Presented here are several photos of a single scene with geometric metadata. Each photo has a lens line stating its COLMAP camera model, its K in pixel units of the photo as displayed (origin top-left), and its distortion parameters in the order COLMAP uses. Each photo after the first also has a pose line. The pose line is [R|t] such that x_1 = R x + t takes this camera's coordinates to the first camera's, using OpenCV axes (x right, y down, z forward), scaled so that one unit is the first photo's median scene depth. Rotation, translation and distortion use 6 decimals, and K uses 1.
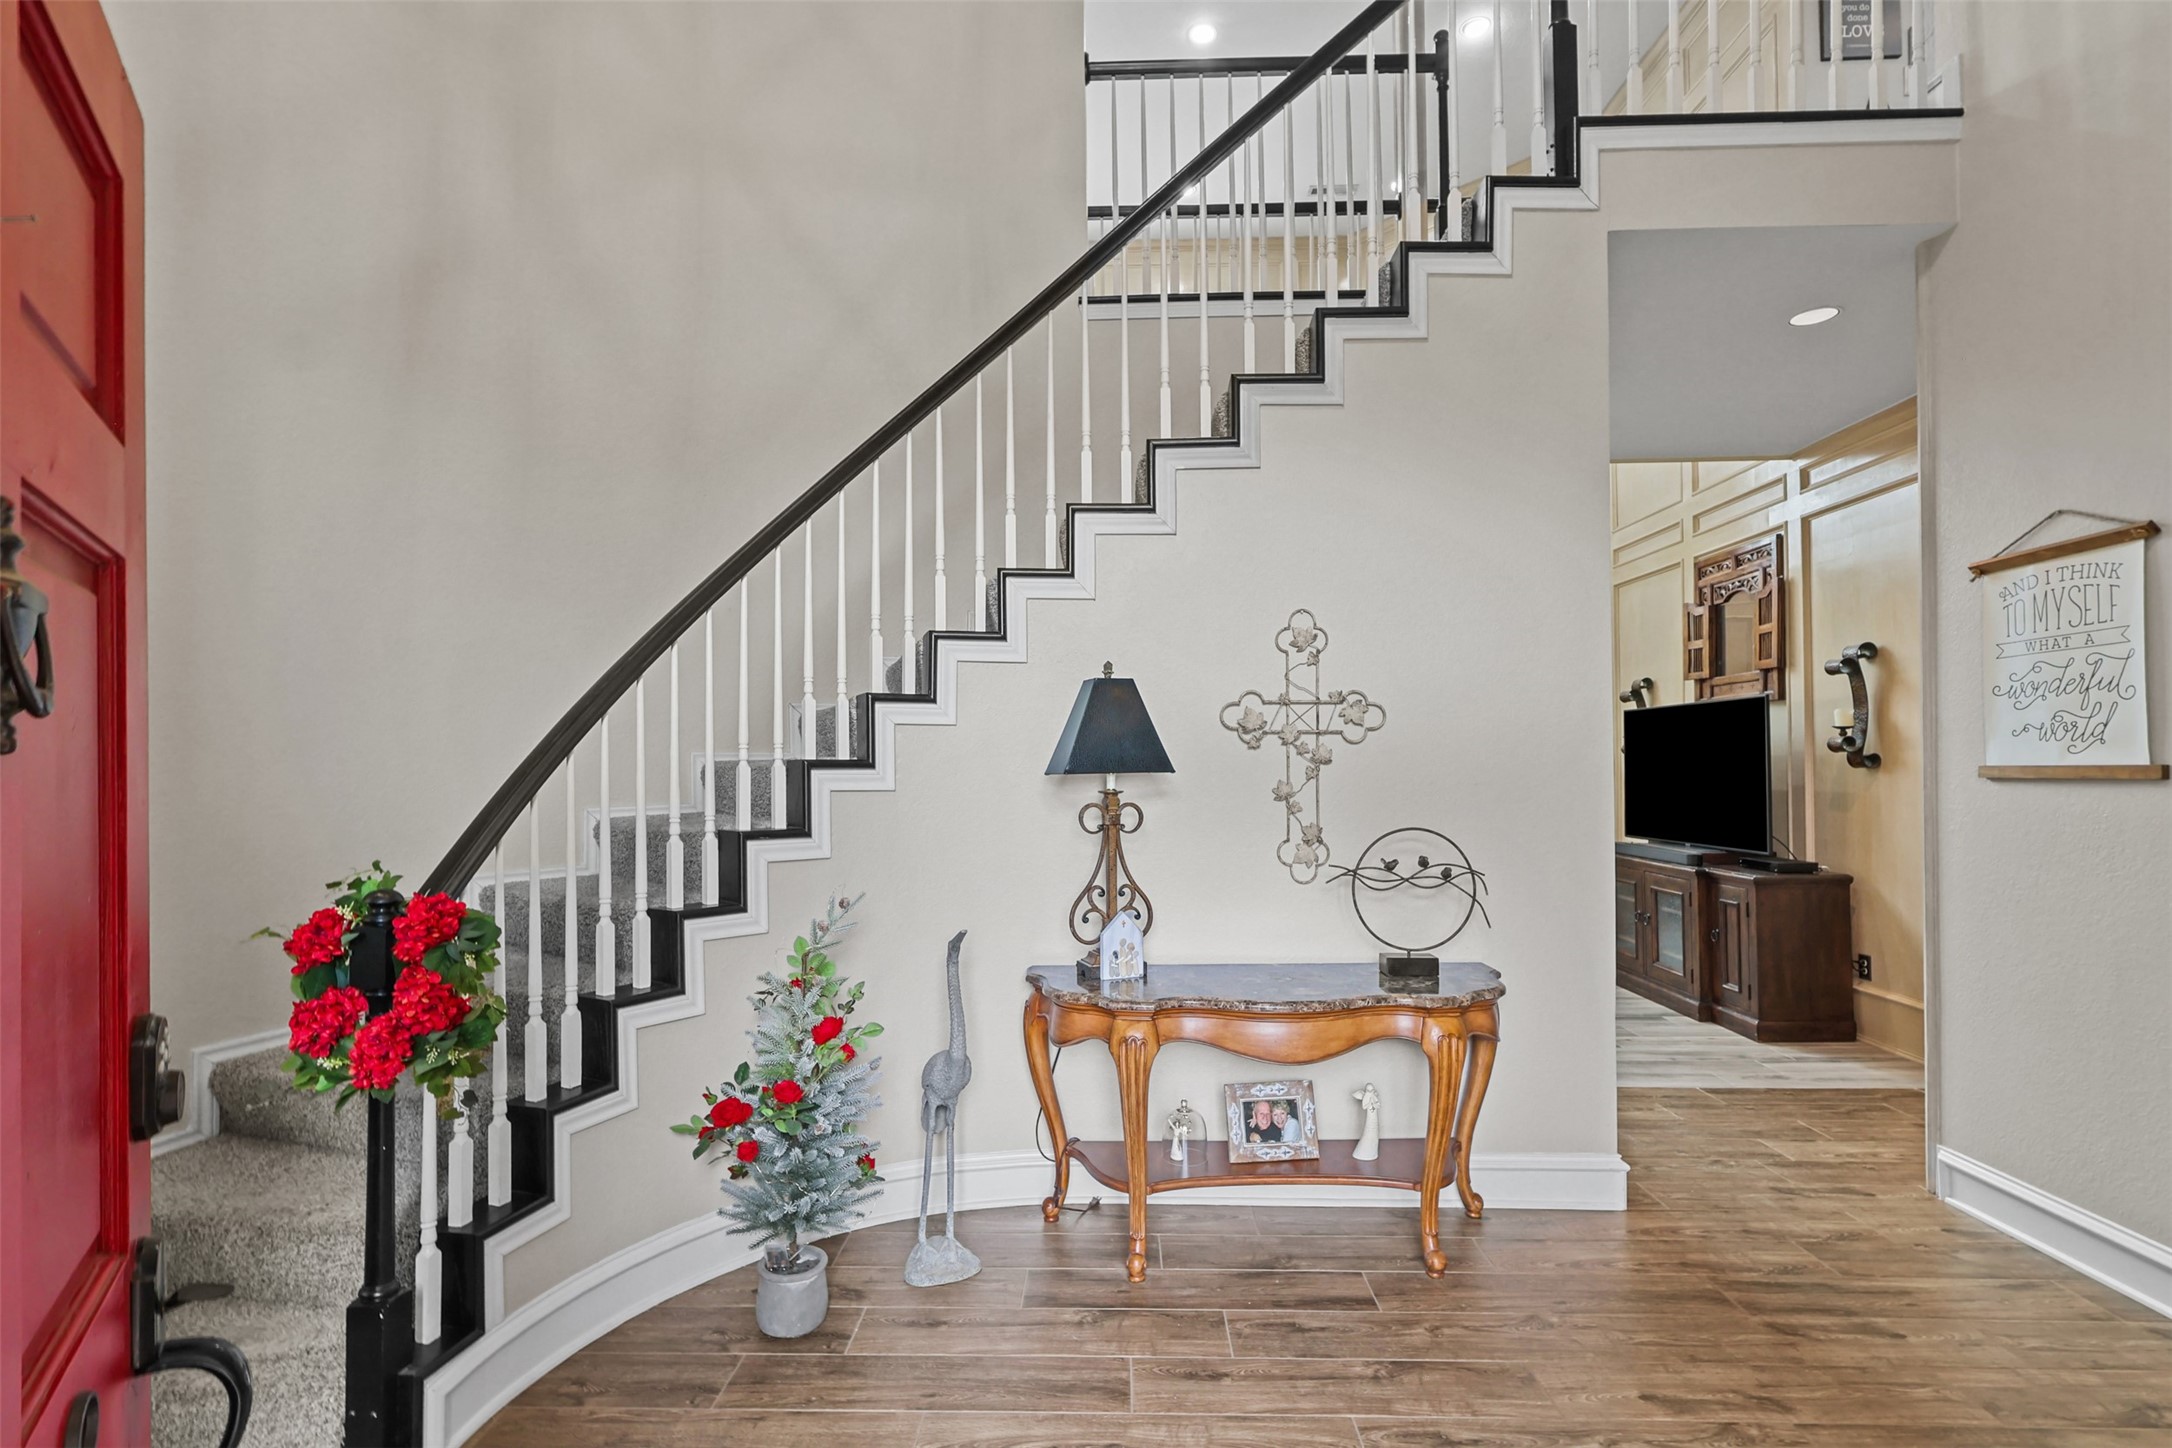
lens RADIAL K [[1026.3, 0, 1088.7], [0, 1026.3, 750.8], [0, 0, 1]] dist [-0.000980, -0.000017]
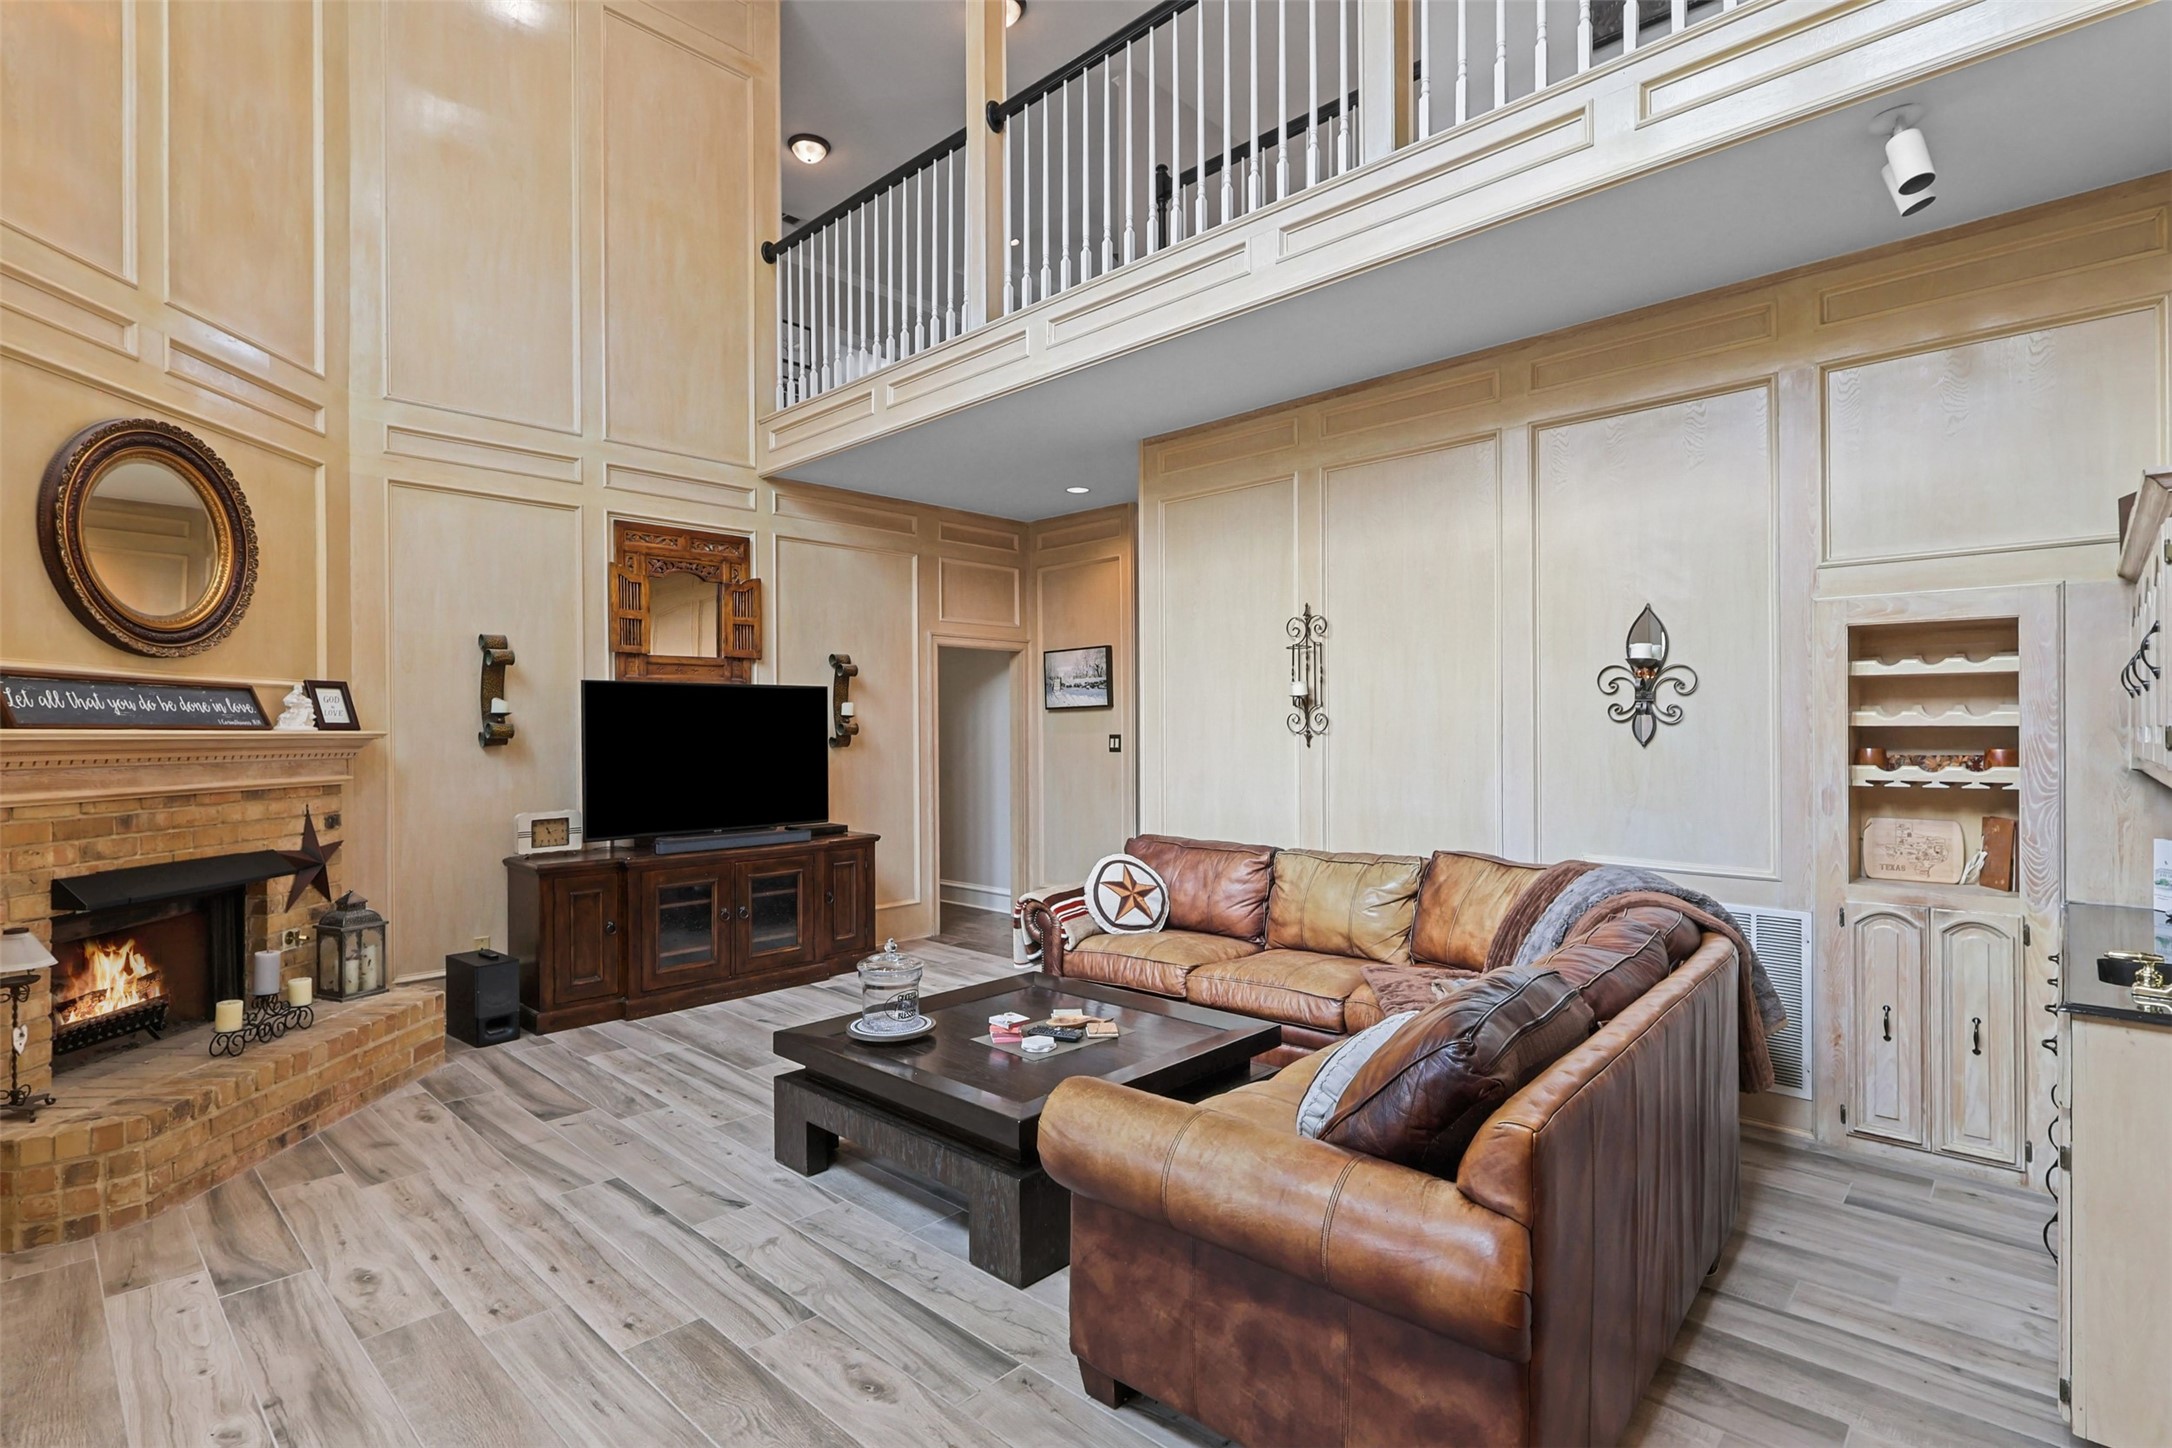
lens RADIAL K [[1040.8, 0, 1095.5], [0, 1040.8, 727.8], [0, 0, 1]] dist [-0.000593, 0.000201]
pose [[-0.748484, 0.011250, 0.663057, -0.341919], [0.003697, 0.999911, -0.012792, 0.009117], [-0.663143, -0.007123, -0.748459, 1.563113]]
